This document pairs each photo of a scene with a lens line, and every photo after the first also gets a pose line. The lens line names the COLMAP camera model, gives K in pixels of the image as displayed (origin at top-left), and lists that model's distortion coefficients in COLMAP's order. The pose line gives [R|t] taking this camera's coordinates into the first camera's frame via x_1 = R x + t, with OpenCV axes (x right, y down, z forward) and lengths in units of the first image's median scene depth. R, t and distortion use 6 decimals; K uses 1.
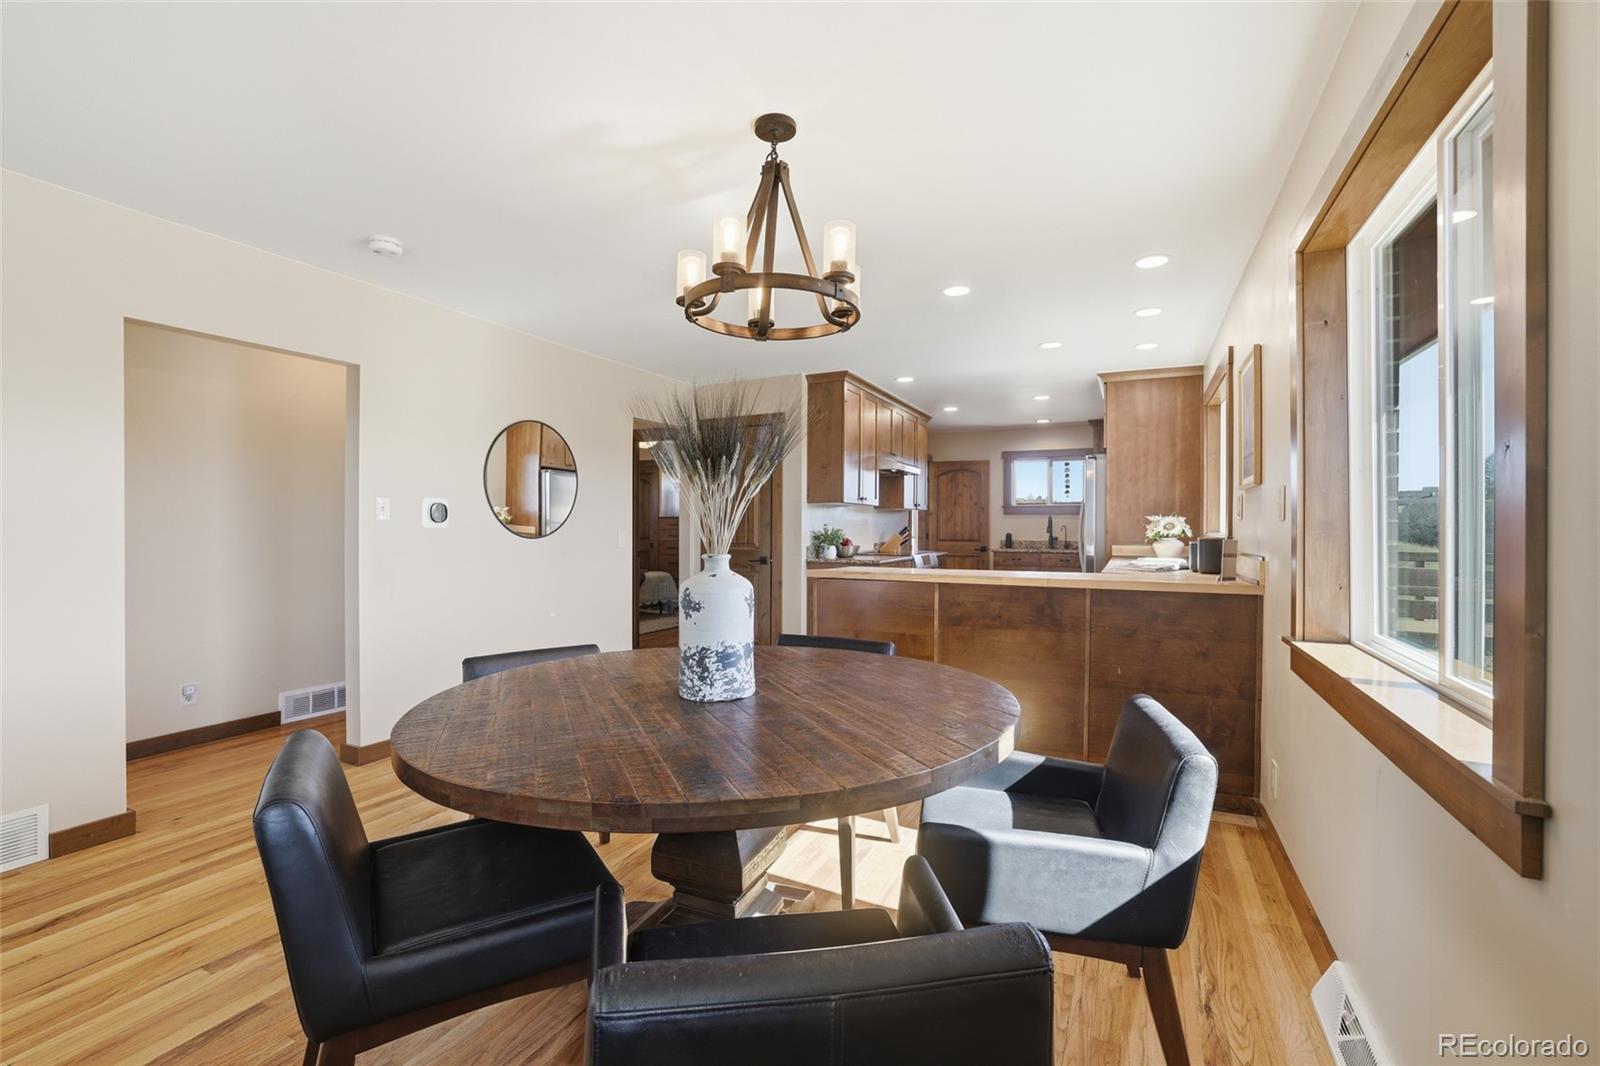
lens RADIAL K [[694.3, 0, 810.8], [0, 694.3, 528.1], [0, 0, 1]] dist [-0.034101, 0.009923]
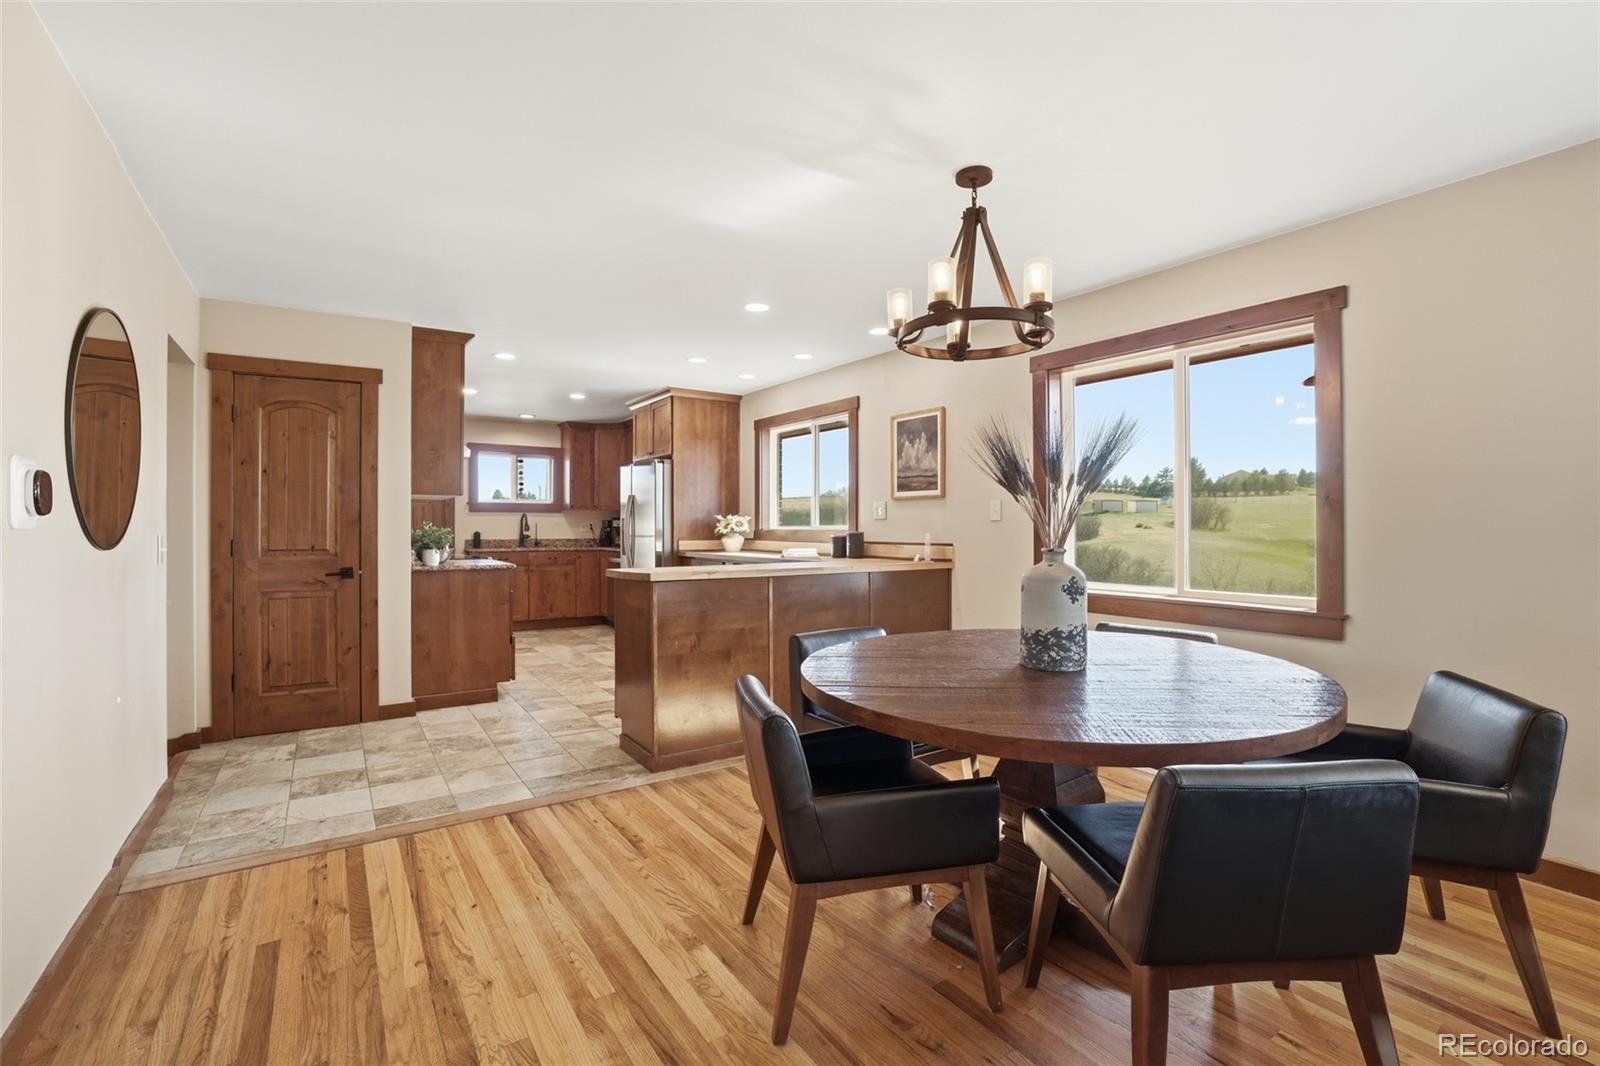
lens RADIAL K [[693.3, 0, 792.4], [0, 693.3, 527.2], [0, 0, 1]] dist [-0.027239, 0.007445]
pose [[0.514288, -0.007823, 0.857582, -0.295503], [0.006514, 0.999965, 0.005215, -0.001024], [-0.857593, 0.002904, 0.514321, 0.168238]]
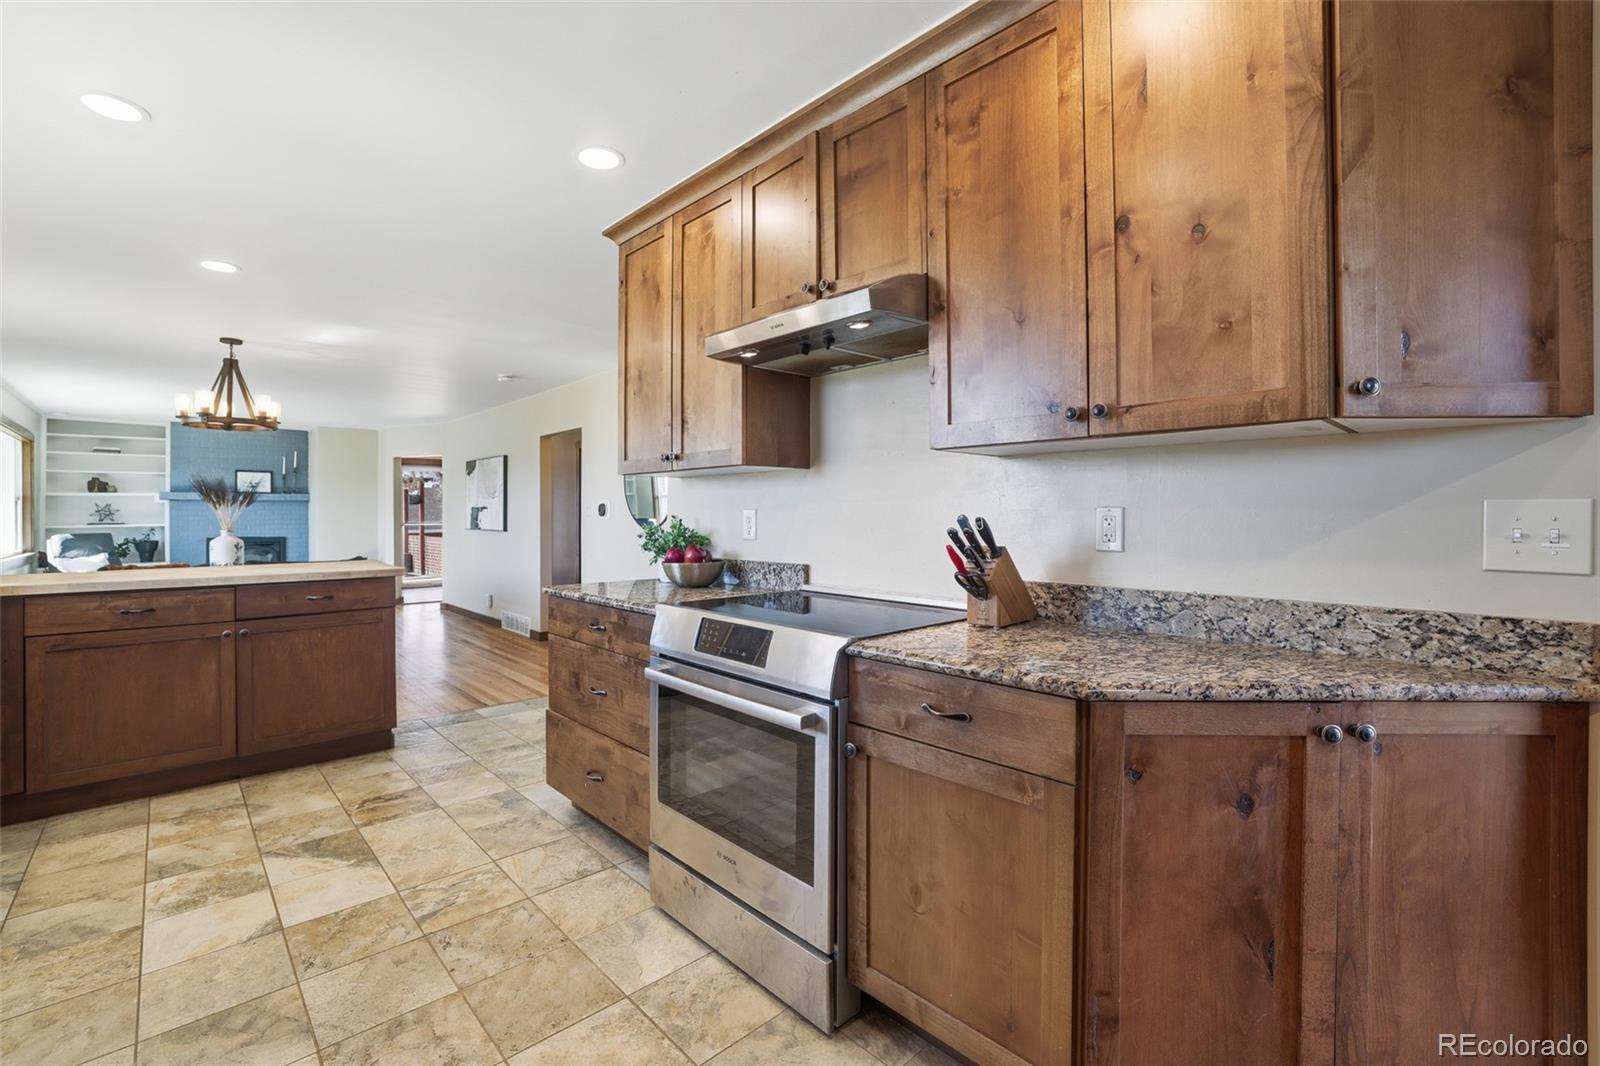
lens RADIAL K [[694.3, 0, 800.6], [0, 694.3, 513.8], [0, 0, 1]] dist [-0.034101, 0.009923]
pose [[-0.366409, -0.013364, -0.930358, 0.330649], [-0.007792, 0.999906, -0.011294, -0.003531], [0.930421, 0.003111, -0.366479, 0.880709]]
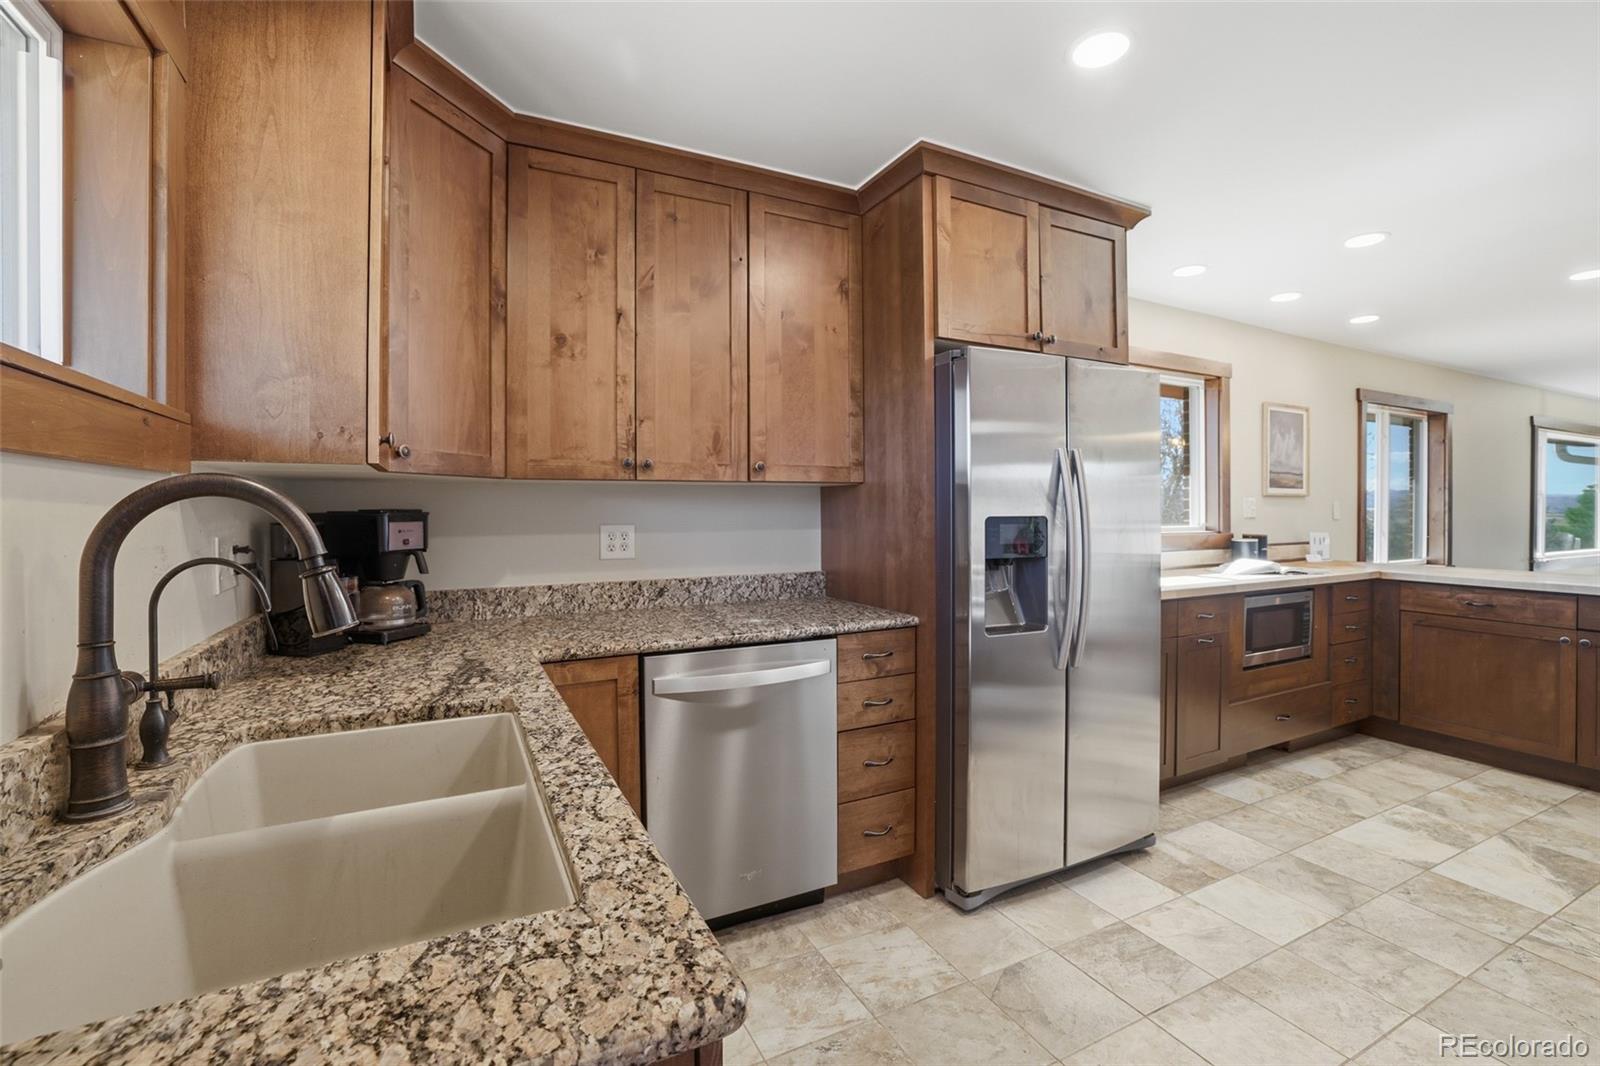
lens RADIAL K [[694.3, 0, 769.2], [0, 694.3, 508.1], [0, 0, 1]] dist [-0.034101, 0.009923]
pose [[-0.780706, -0.016222, 0.624688, 0.216337], [-0.008055, 0.999841, 0.015898, -0.016472], [-0.624846, 0.007380, -0.780713, 1.025543]]
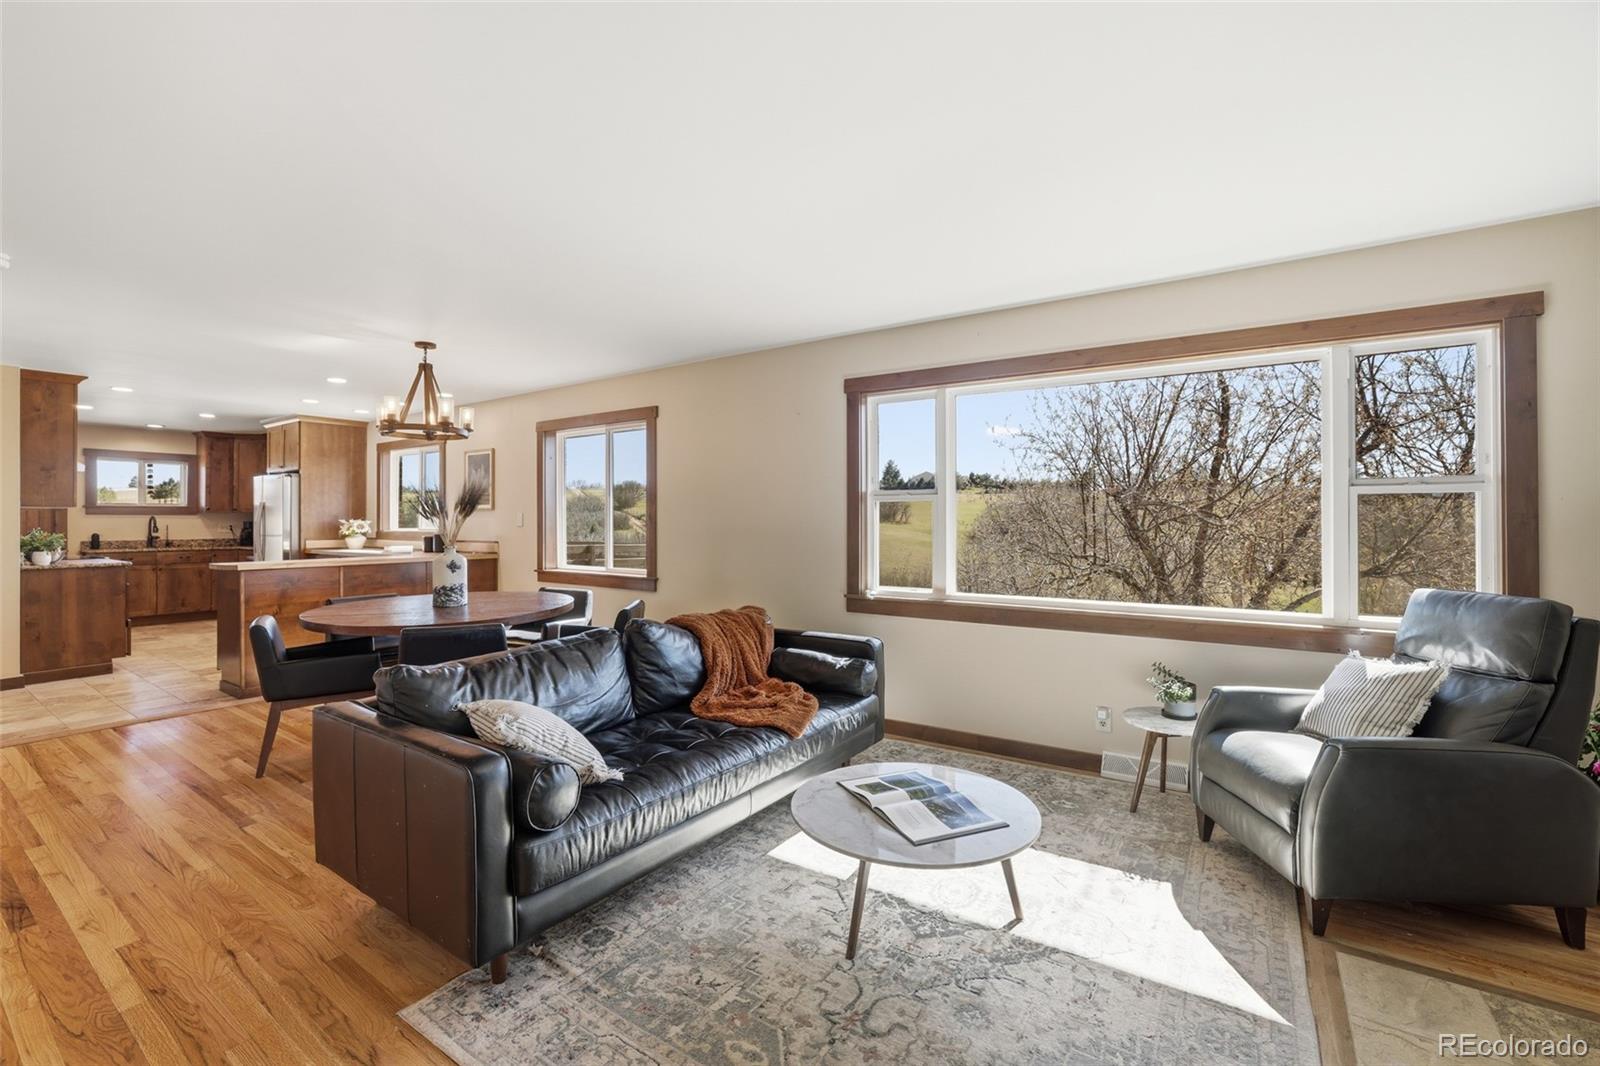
lens RADIAL K [[693.3, 0, 796.8], [0, 693.3, 521.0], [0, 0, 1]] dist [-0.027239, 0.007445]
pose [[0.174382, -0.009833, 0.984629, -0.489916], [0.006110, 0.999942, 0.008904, -0.013144], [-0.984659, 0.004464, 0.174432, -0.134378]]
